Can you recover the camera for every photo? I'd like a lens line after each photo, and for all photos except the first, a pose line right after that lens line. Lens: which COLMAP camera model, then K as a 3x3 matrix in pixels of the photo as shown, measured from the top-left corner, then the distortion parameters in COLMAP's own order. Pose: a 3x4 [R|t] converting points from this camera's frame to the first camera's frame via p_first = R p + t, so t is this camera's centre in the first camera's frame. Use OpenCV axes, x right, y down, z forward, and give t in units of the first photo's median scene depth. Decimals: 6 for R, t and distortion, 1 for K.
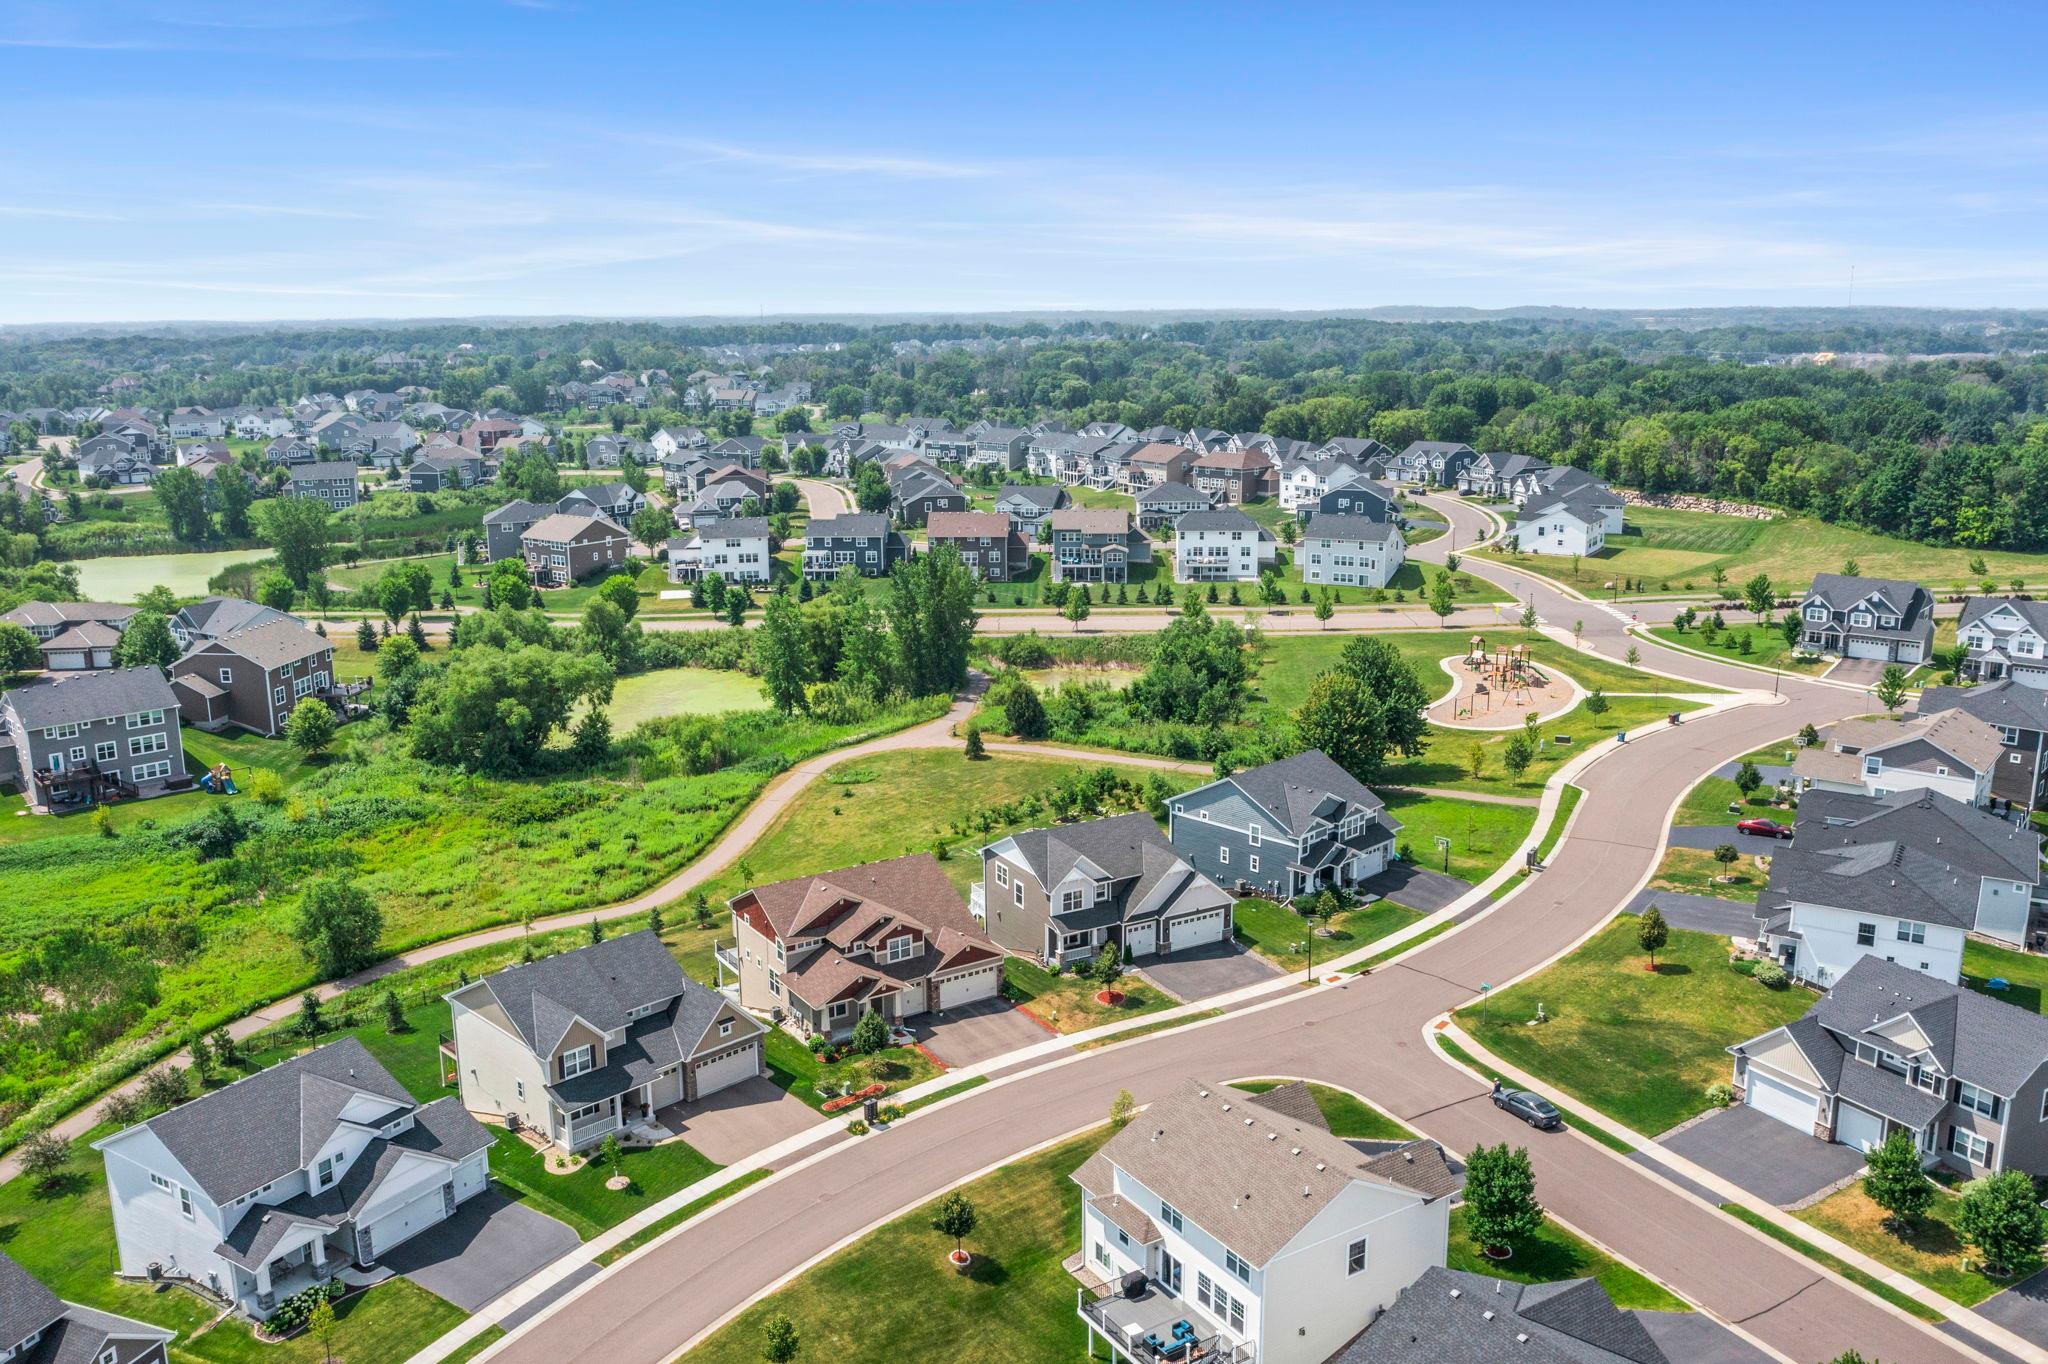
lens RADIAL K [[1633.1, 0, 1024.0], [0, 1633.1, 682.0], [0, 0, 1]] dist [-0.019425, 0.000336]
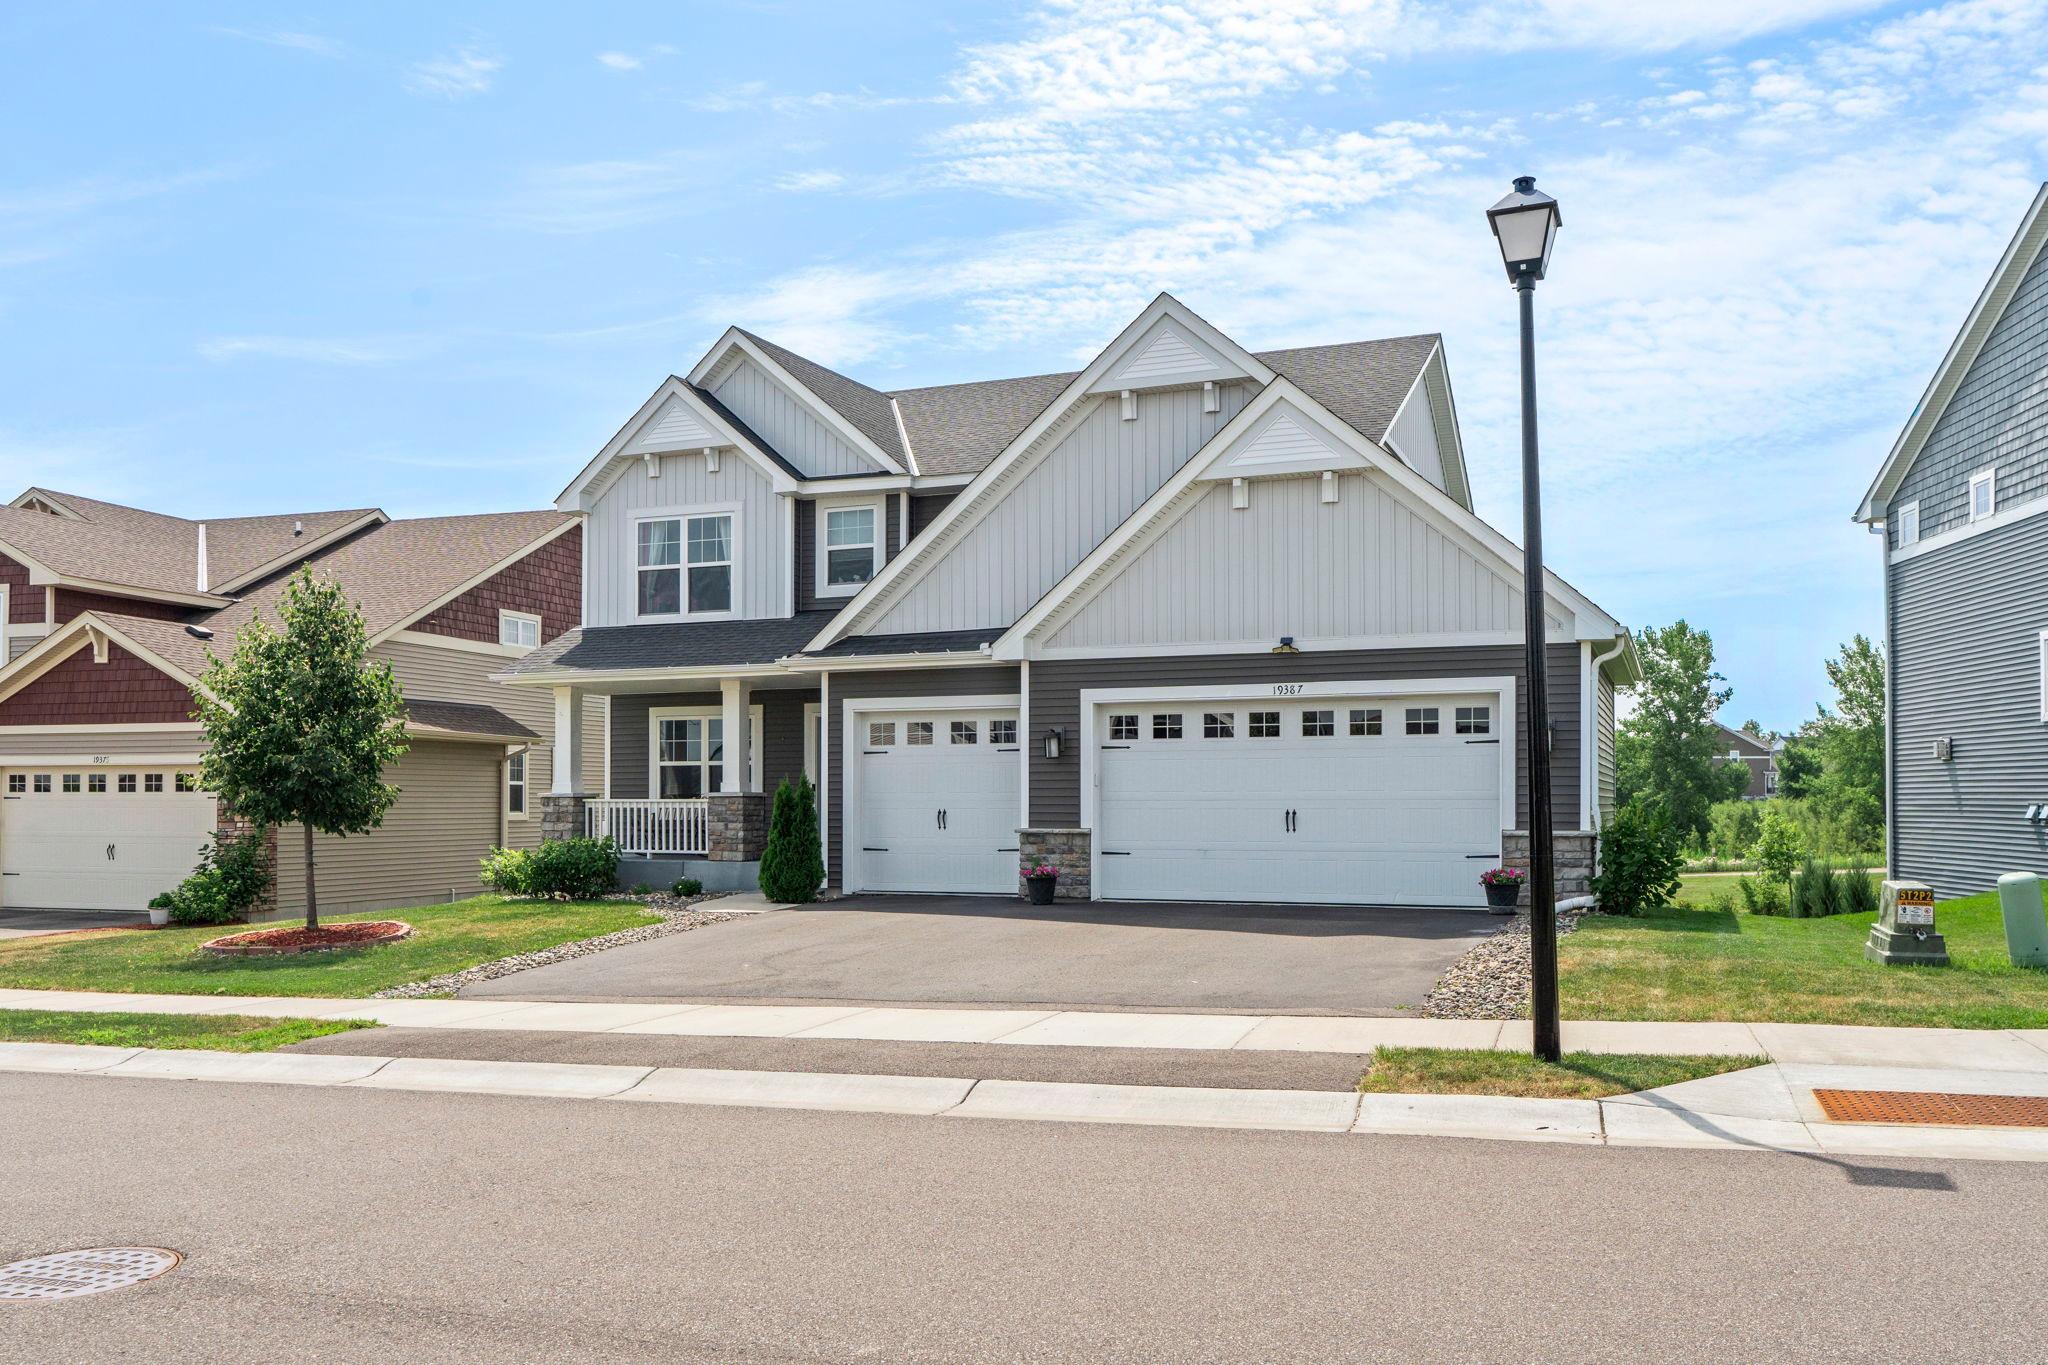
lens RADIAL K [[1653.6, 0, 1018.1], [0, 1653.6, 789.5], [0, 0, 1]] dist [-0.001751, 0.001914]
pose [[0.626411, -0.000961, -0.779492, 0.140334], [-0.178208, 0.973338, -0.144411, 0.119897], [0.758849, 0.229372, 0.609539, 0.598895]]
